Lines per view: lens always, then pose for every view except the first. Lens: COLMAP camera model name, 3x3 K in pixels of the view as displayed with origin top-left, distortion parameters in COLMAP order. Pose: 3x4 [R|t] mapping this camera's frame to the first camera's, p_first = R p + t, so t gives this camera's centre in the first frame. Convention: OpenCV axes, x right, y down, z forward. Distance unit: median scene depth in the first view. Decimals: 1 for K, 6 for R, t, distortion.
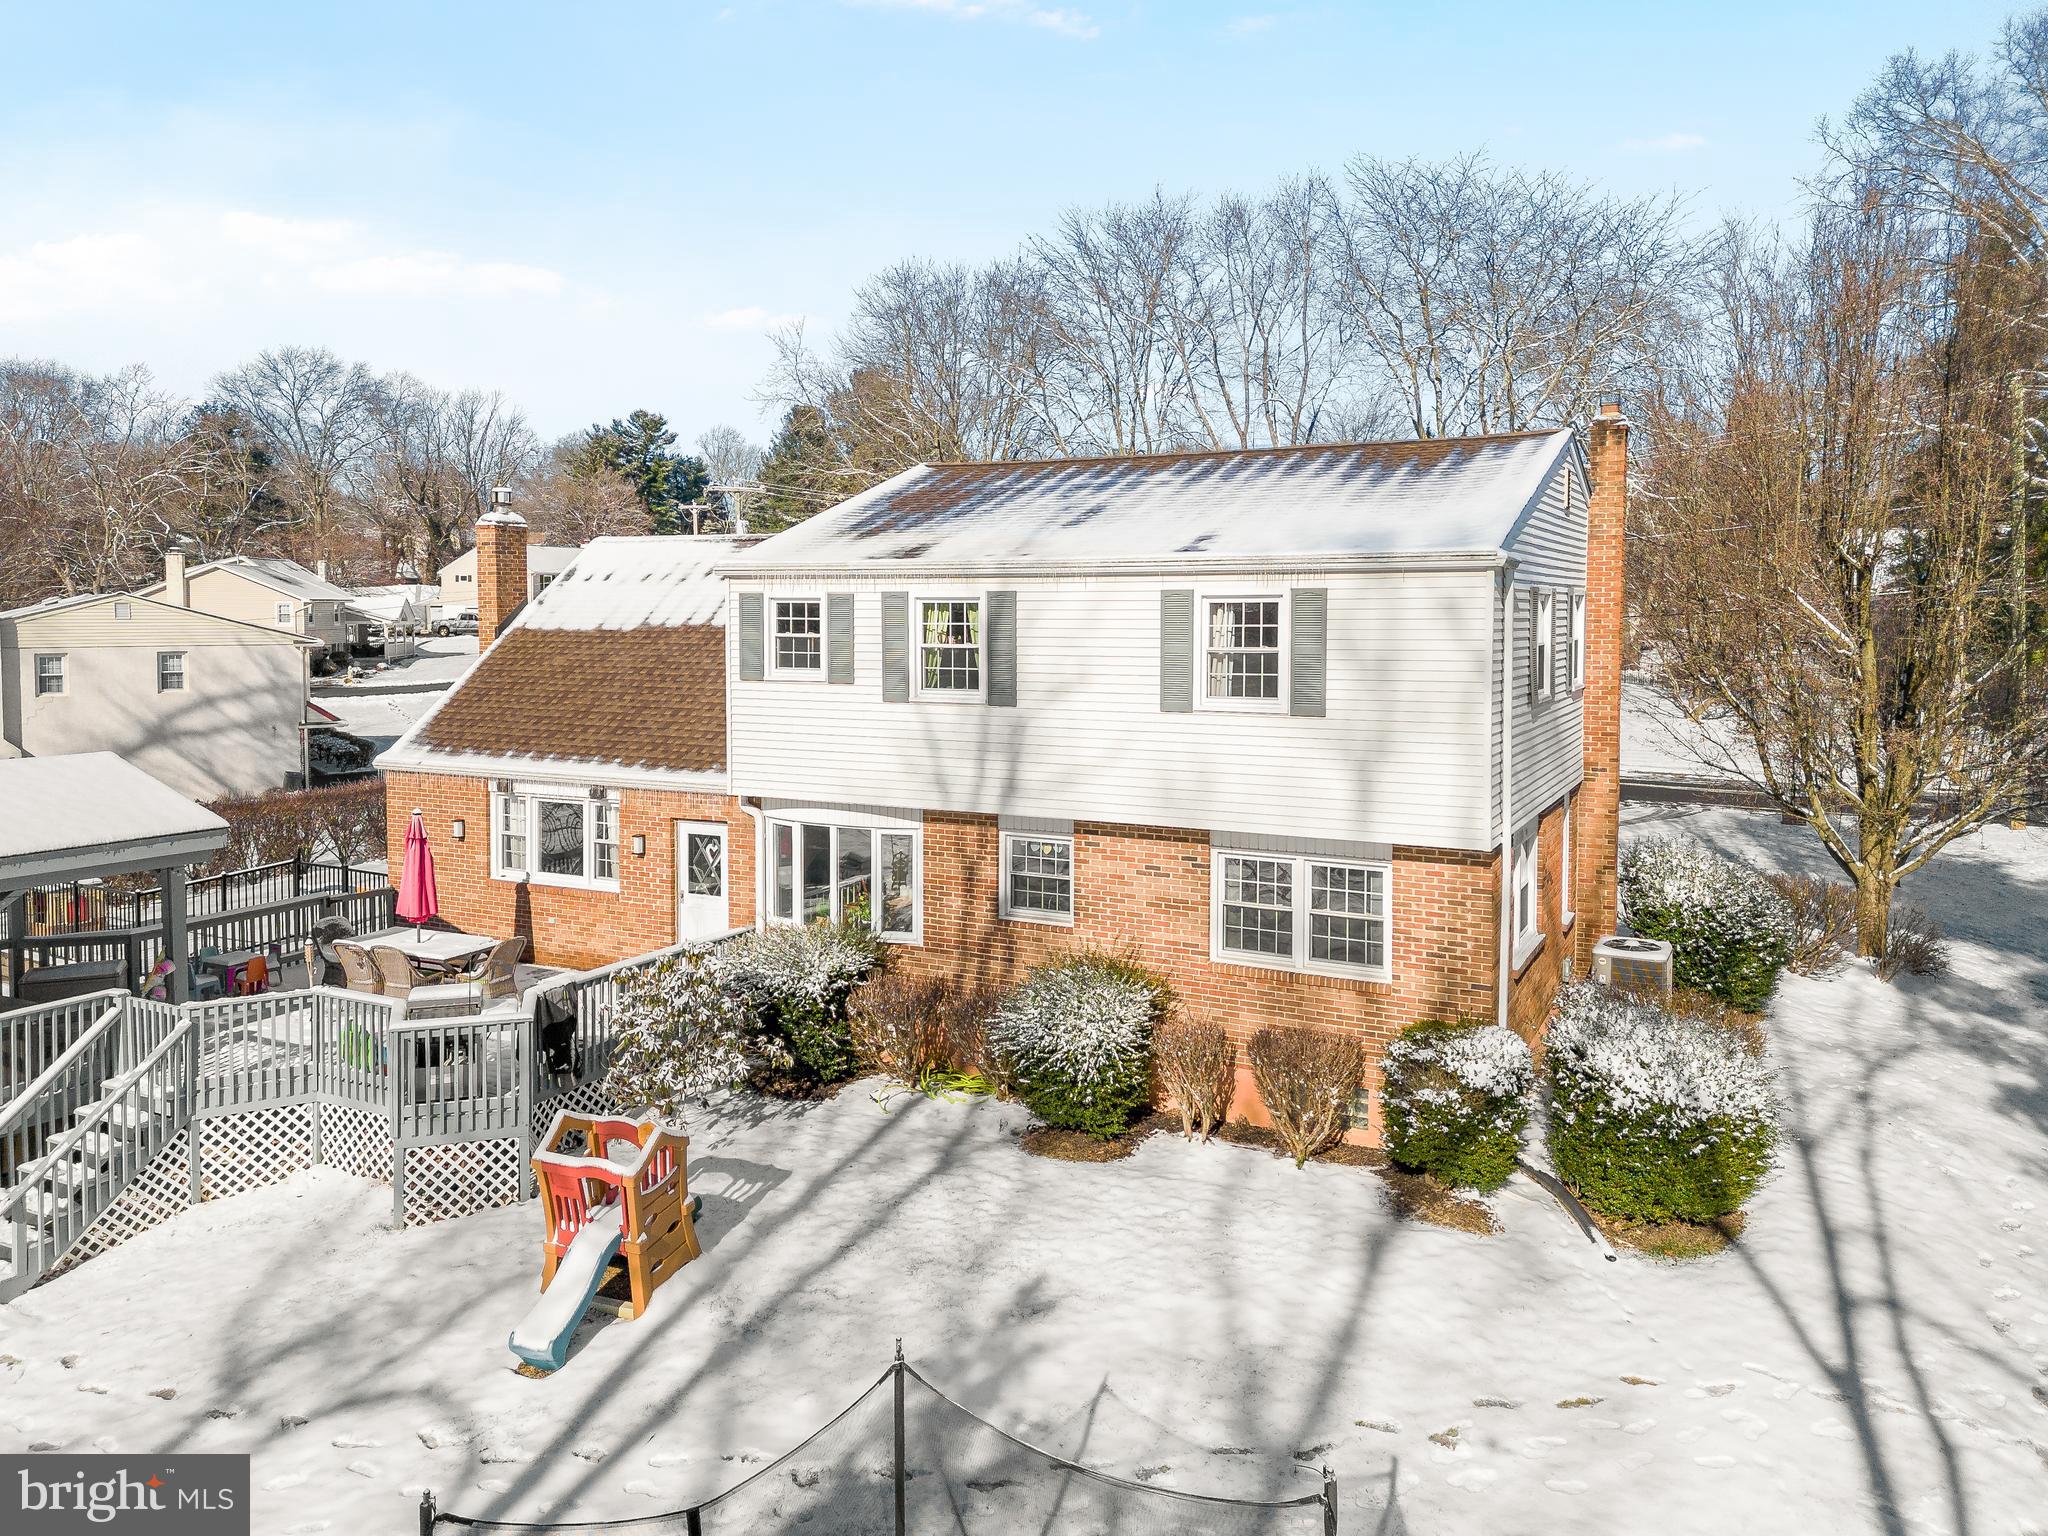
lens RADIAL K [[1410.7, 0, 1022.1], [0, 1410.7, 693.5], [0, 0, 1]] dist [0.052992, -0.000792]
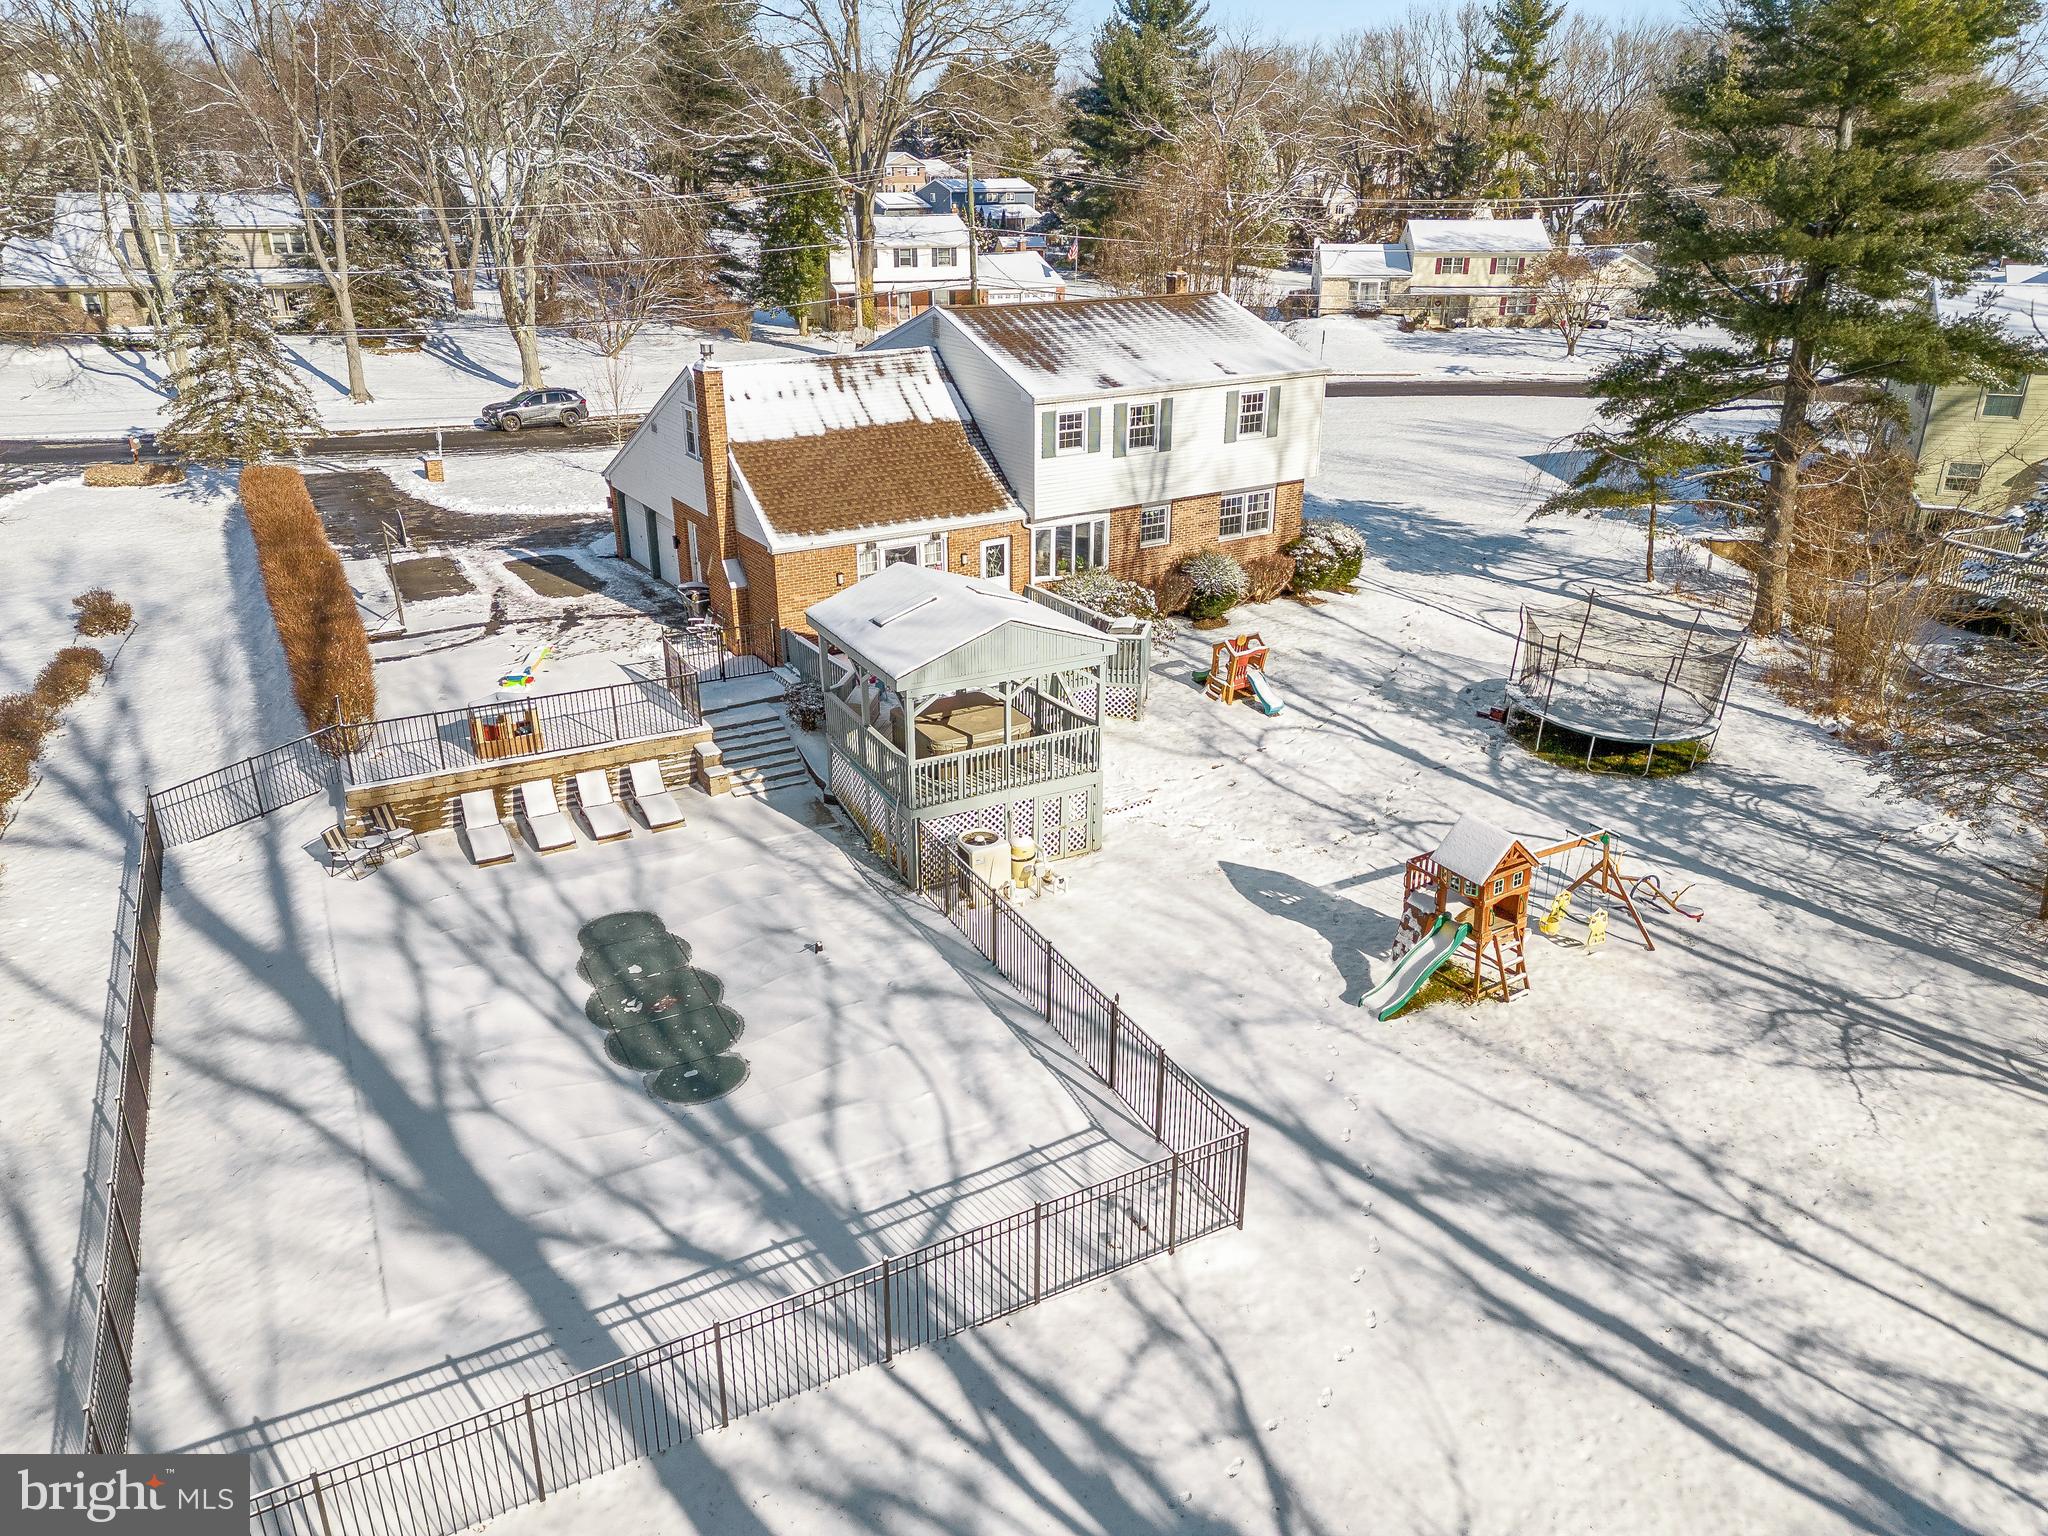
lens RADIAL K [[1458.3, 0, 1024.8], [0, 1458.3, 788.5], [0, 0, 1]] dist [0.061561, -0.003107]
pose [[0.506381, -0.345980, 0.789859, -2.091817], [0.049974, 0.926215, 0.373669, -0.365399], [-0.860861, -0.149747, 0.486307, -0.018987]]
